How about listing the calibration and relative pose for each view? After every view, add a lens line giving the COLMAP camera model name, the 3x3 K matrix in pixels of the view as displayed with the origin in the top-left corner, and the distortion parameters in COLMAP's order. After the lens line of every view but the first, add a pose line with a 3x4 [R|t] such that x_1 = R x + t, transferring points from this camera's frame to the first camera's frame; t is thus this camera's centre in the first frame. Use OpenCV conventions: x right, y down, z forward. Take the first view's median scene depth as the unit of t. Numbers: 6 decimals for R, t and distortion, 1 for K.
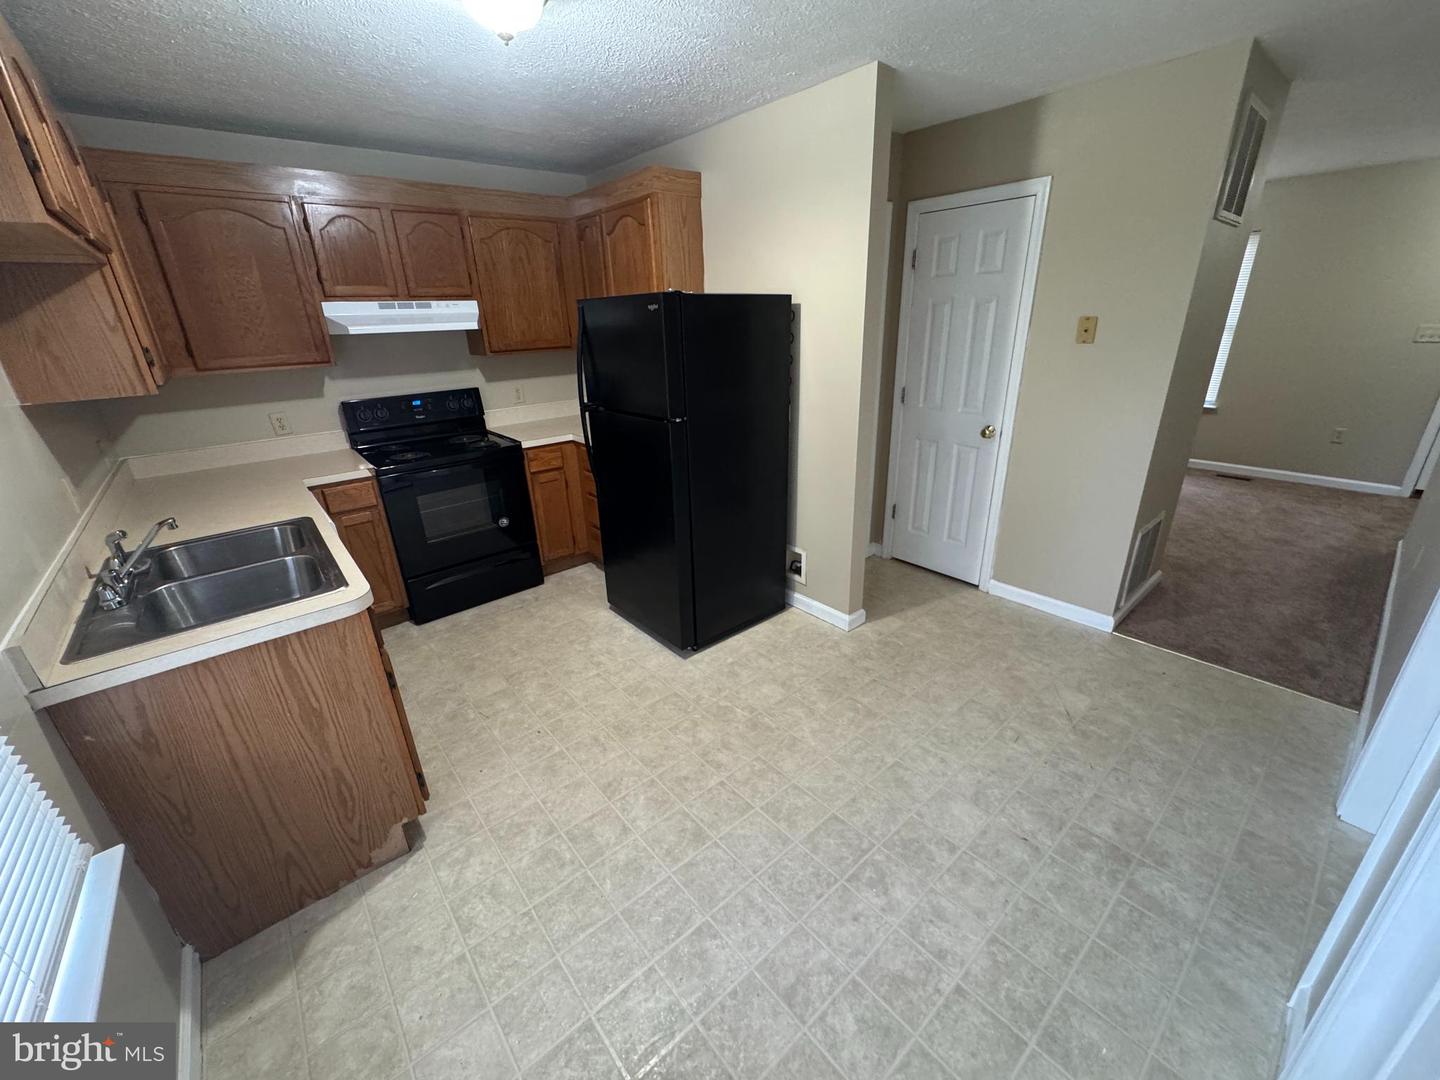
lens RADIAL K [[574.5, 0, 720.0], [0, 574.5, 540.0], [0, 0, 1]] dist [-0.001118, 0.000485]
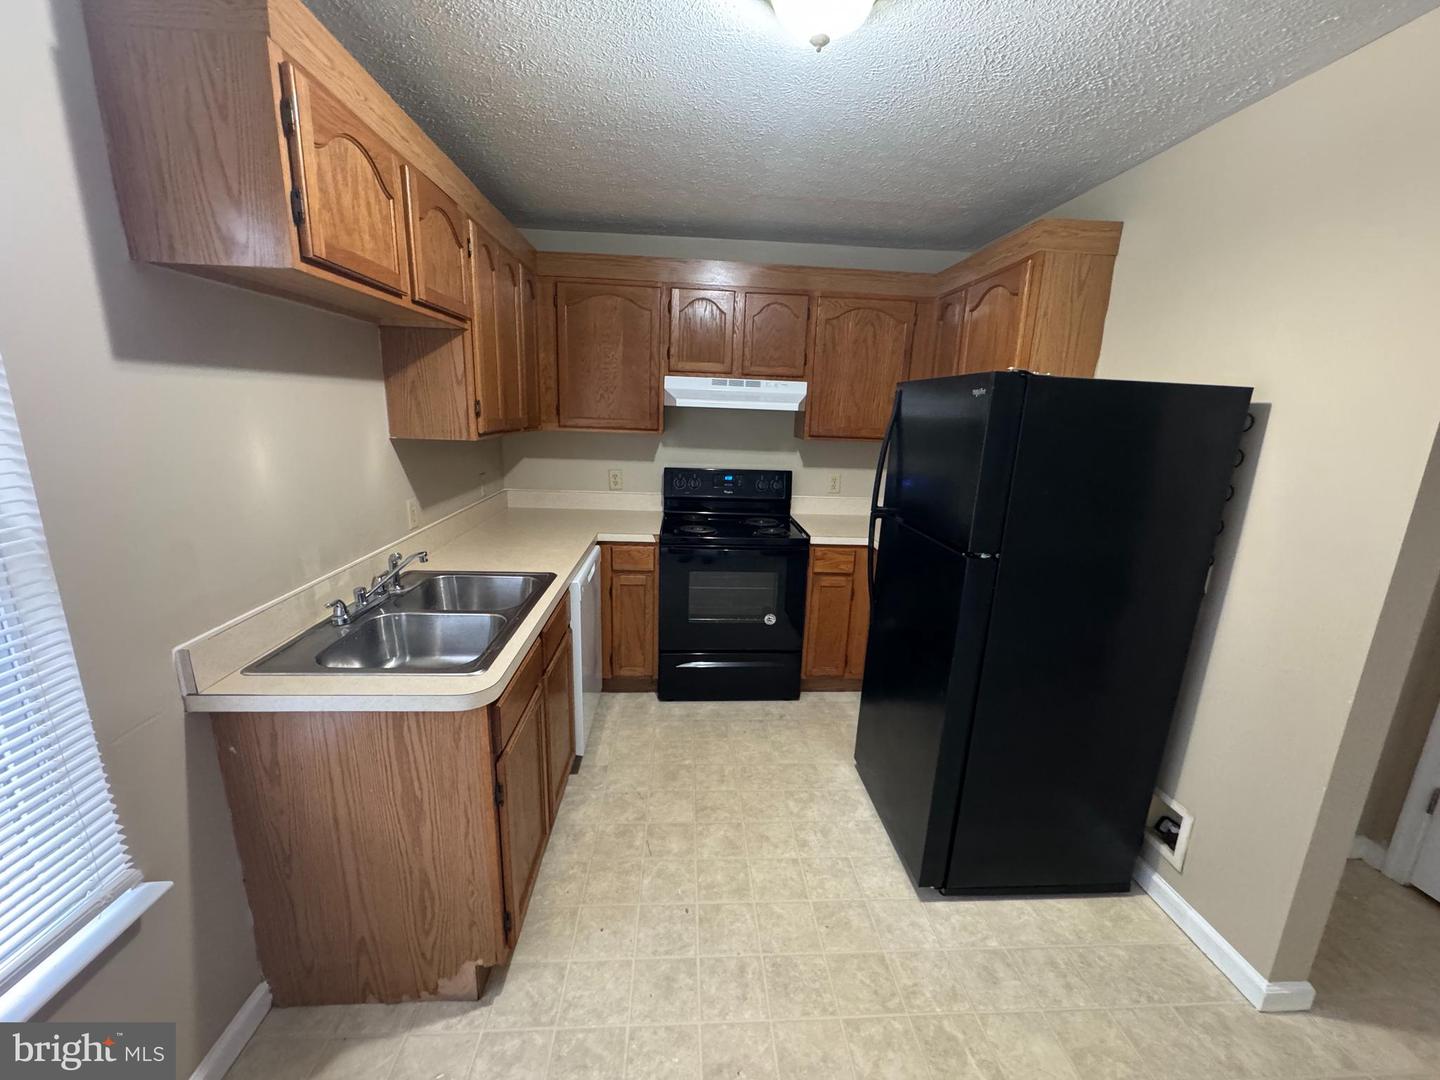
lens RADIAL K [[574.5, 0, 720.0], [0, 574.5, 540.0], [0, 0, 1]] dist [-0.001118, 0.000485]
pose [[0.800588, 0.194298, -0.566839, 0.045973], [-0.276958, 0.958847, -0.062500, -0.083019], [0.531368, 0.207027, 0.821454, 0.238655]]
